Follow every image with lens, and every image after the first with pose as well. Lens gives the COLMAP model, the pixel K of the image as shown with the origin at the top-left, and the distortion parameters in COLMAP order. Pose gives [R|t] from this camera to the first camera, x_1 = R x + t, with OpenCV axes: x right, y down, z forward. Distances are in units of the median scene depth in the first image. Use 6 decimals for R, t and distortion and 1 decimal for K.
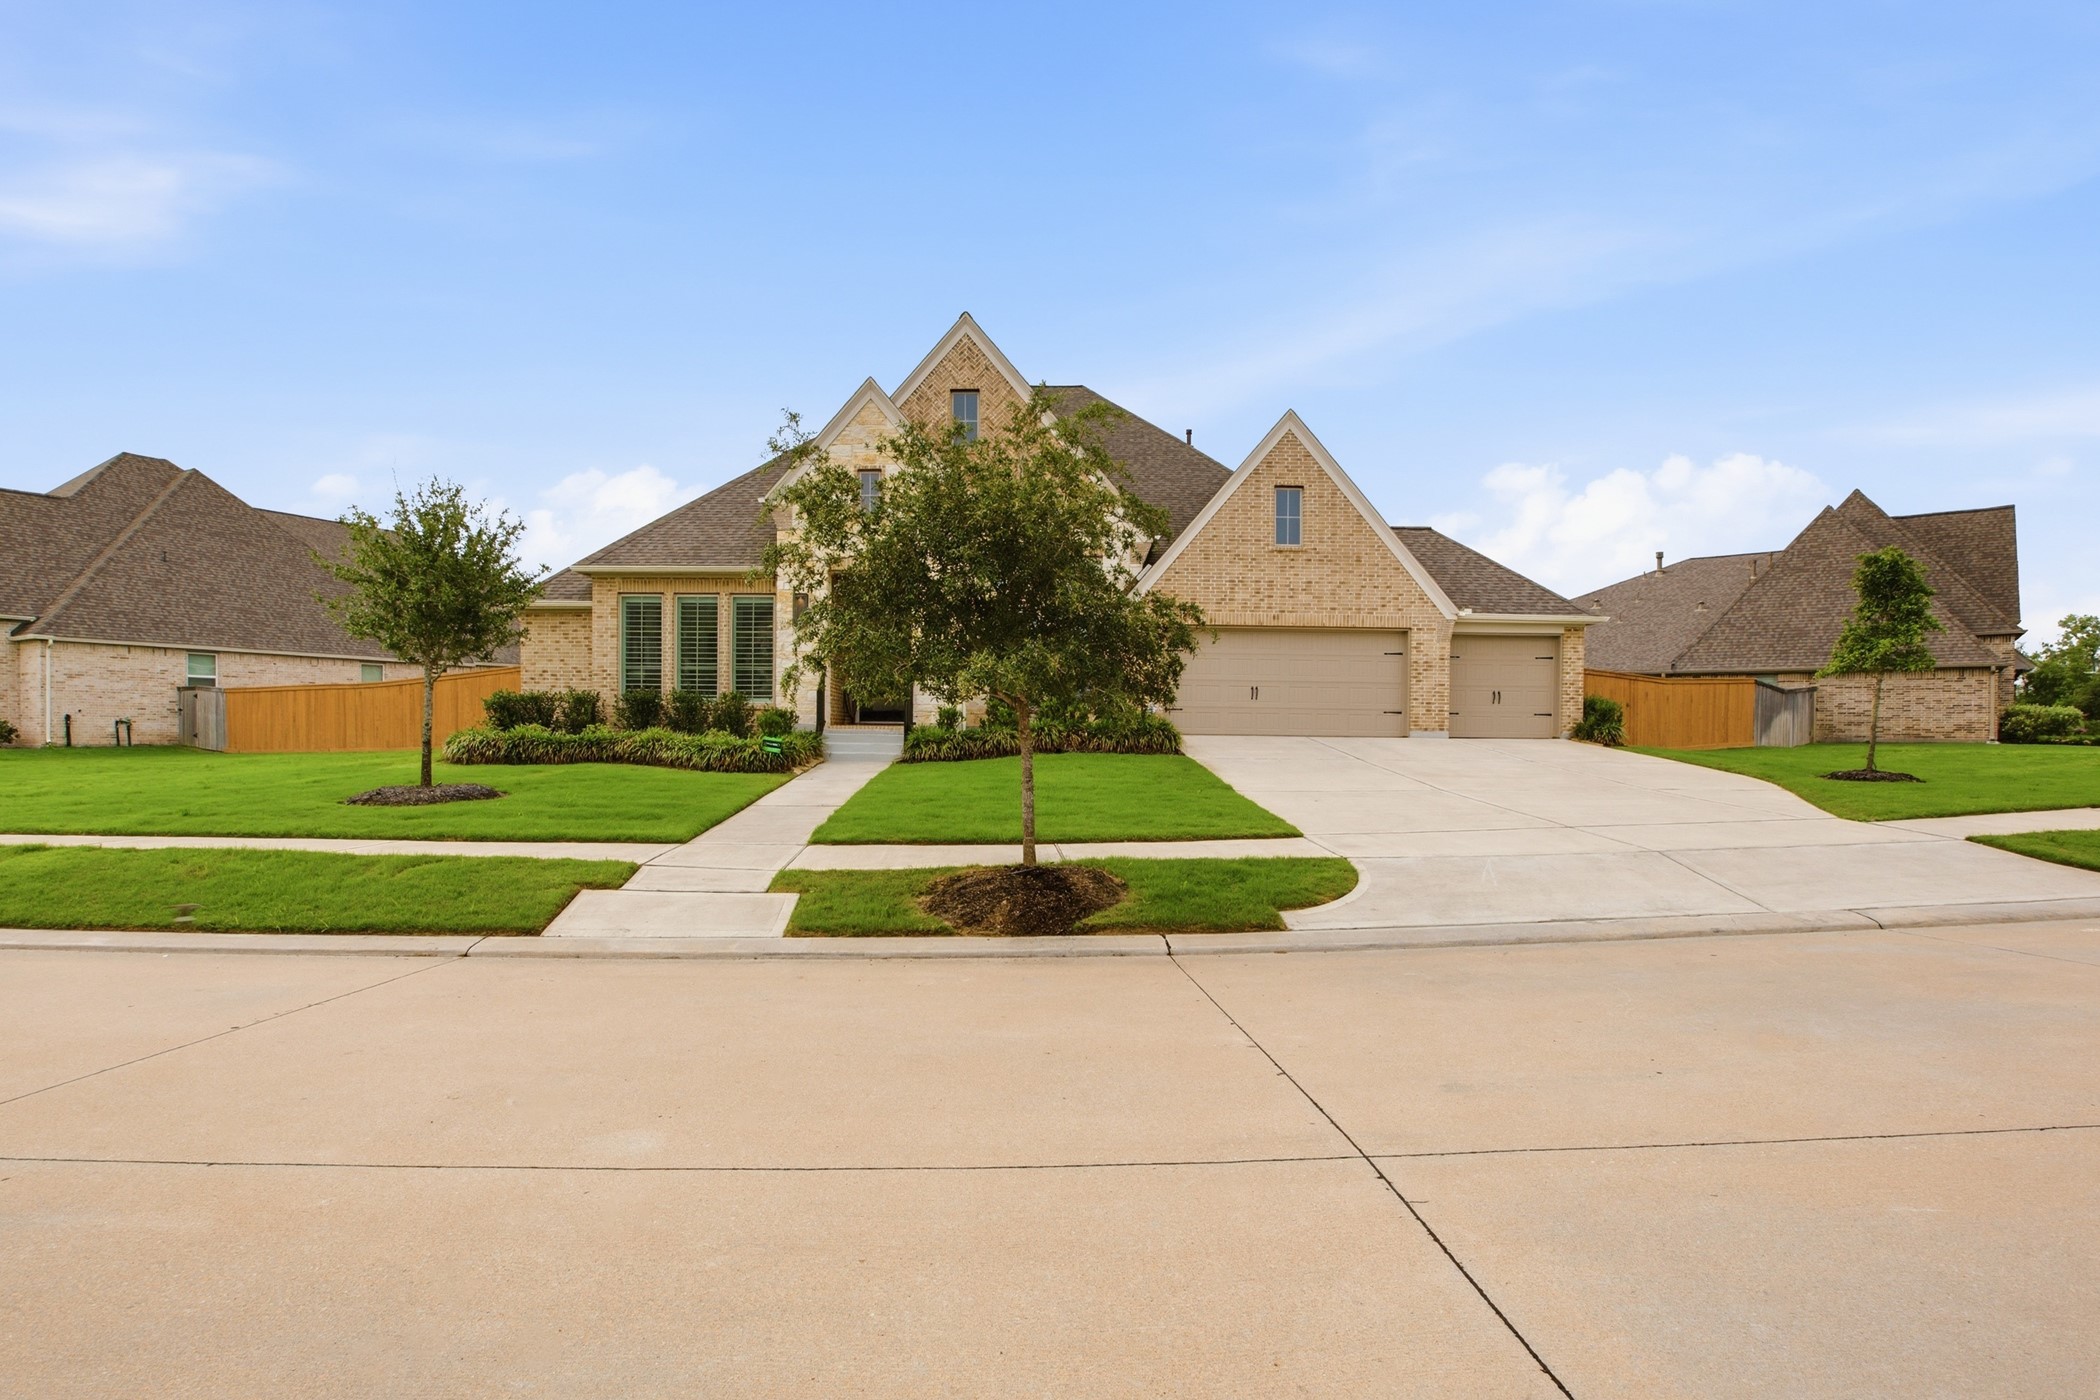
lens RADIAL K [[964.7, 0, 1061.7], [0, 964.7, 722.3], [0, 0, 1]] dist [-0.032526, 0.000746]
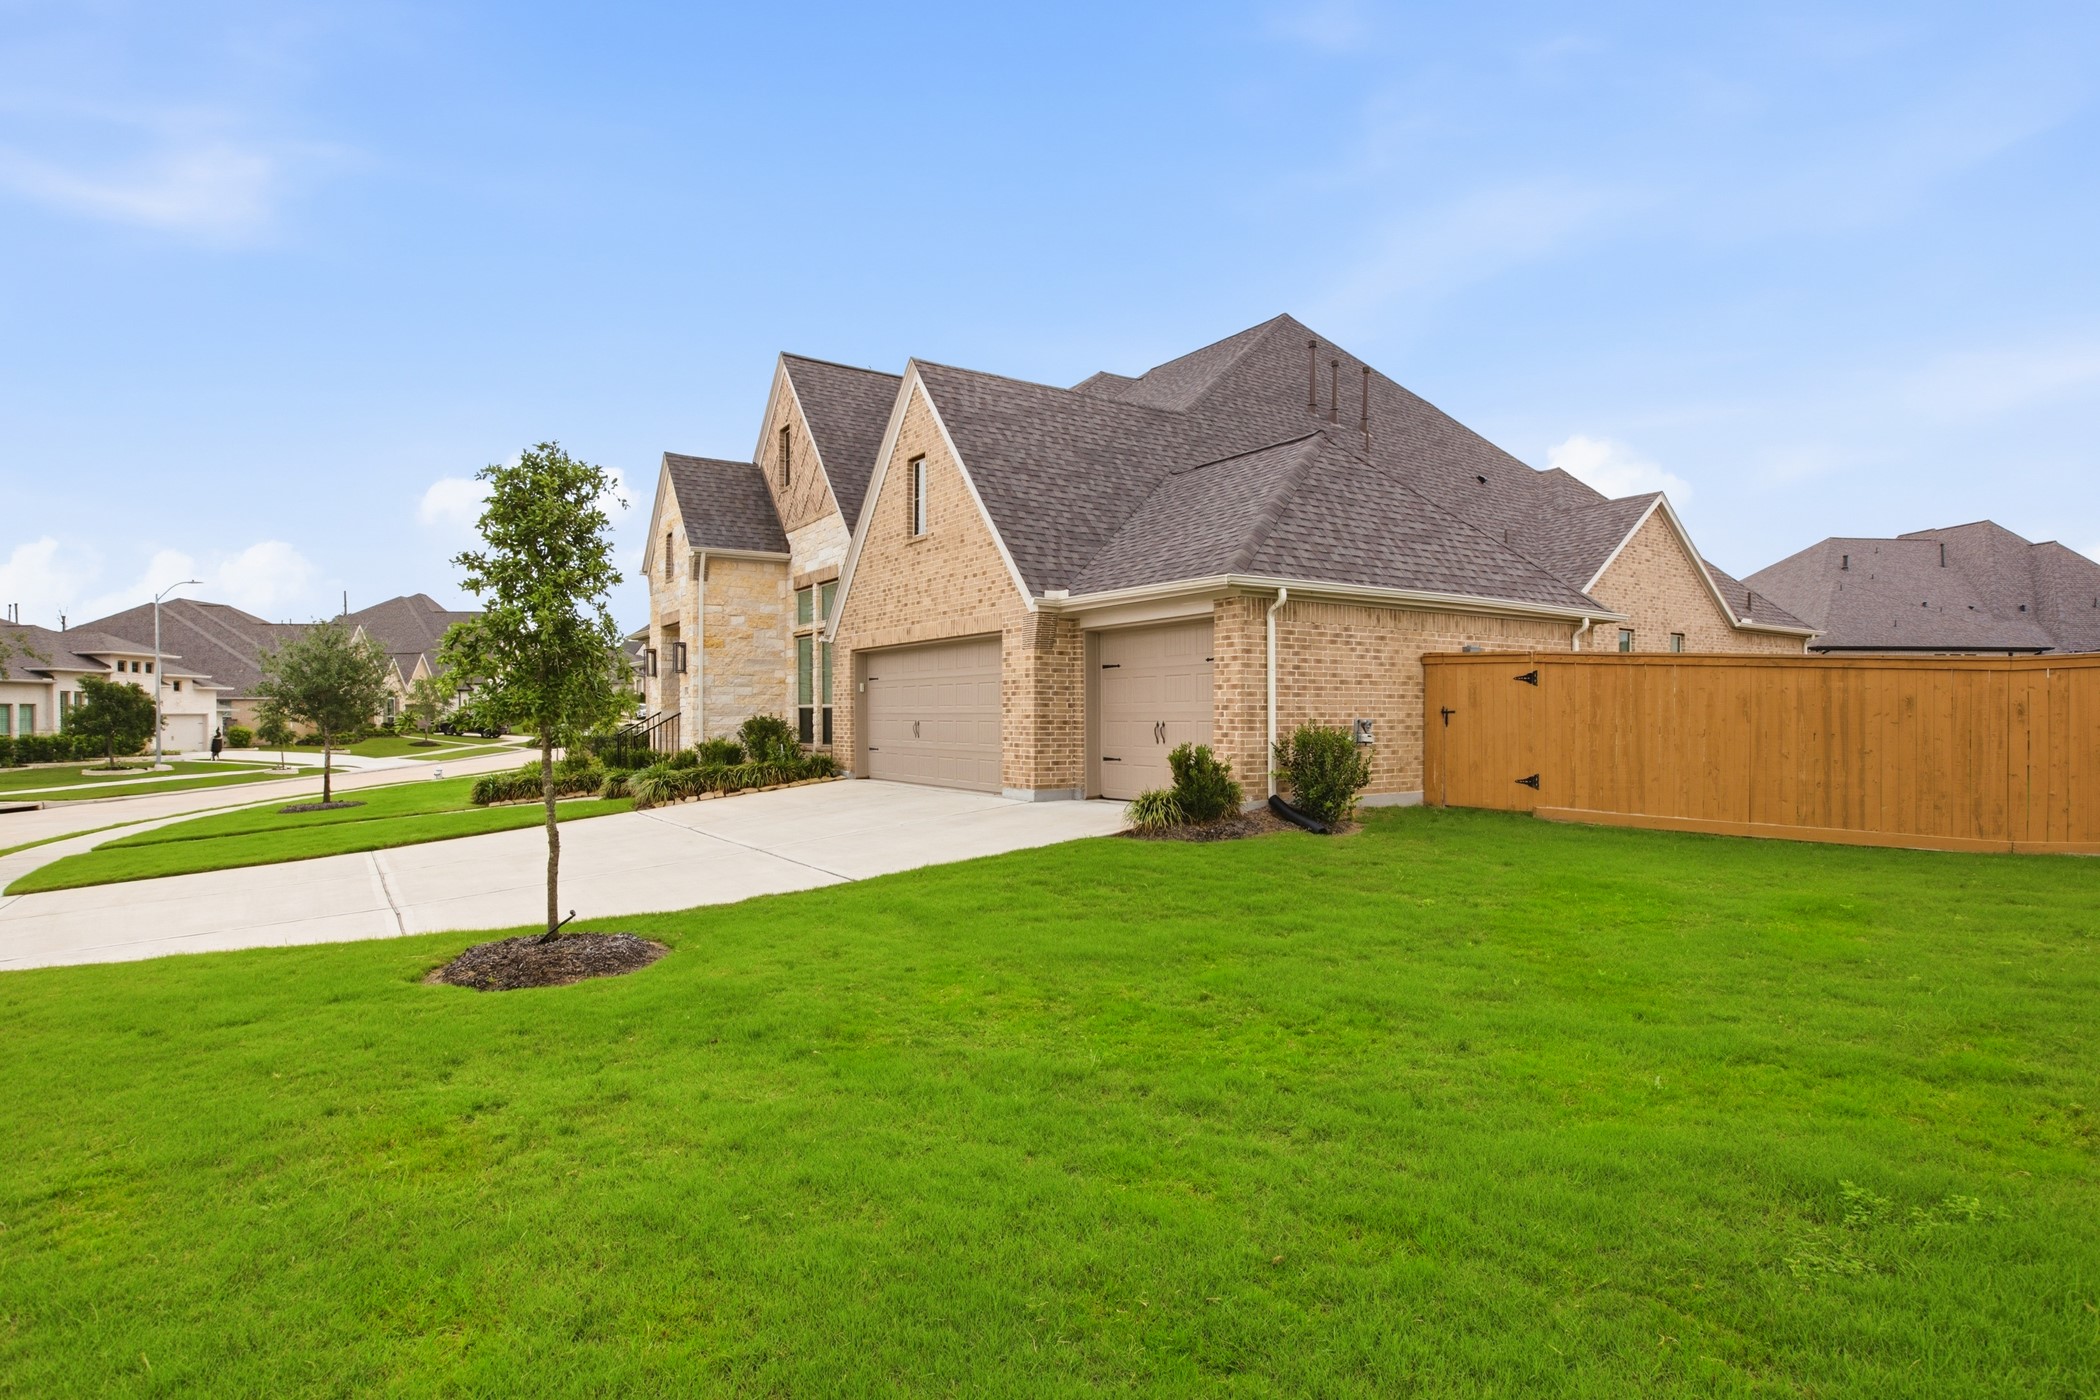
lens RADIAL K [[964.7, 0, 1061.7], [0, 964.7, 722.3], [0, 0, 1]] dist [-0.032526, 0.000746]
pose [[0.598406, -0.006837, -0.801164, 0.915148], [0.017620, 0.999834, 0.004628, -0.037622], [0.800999, -0.016885, 0.598427, 0.634855]]
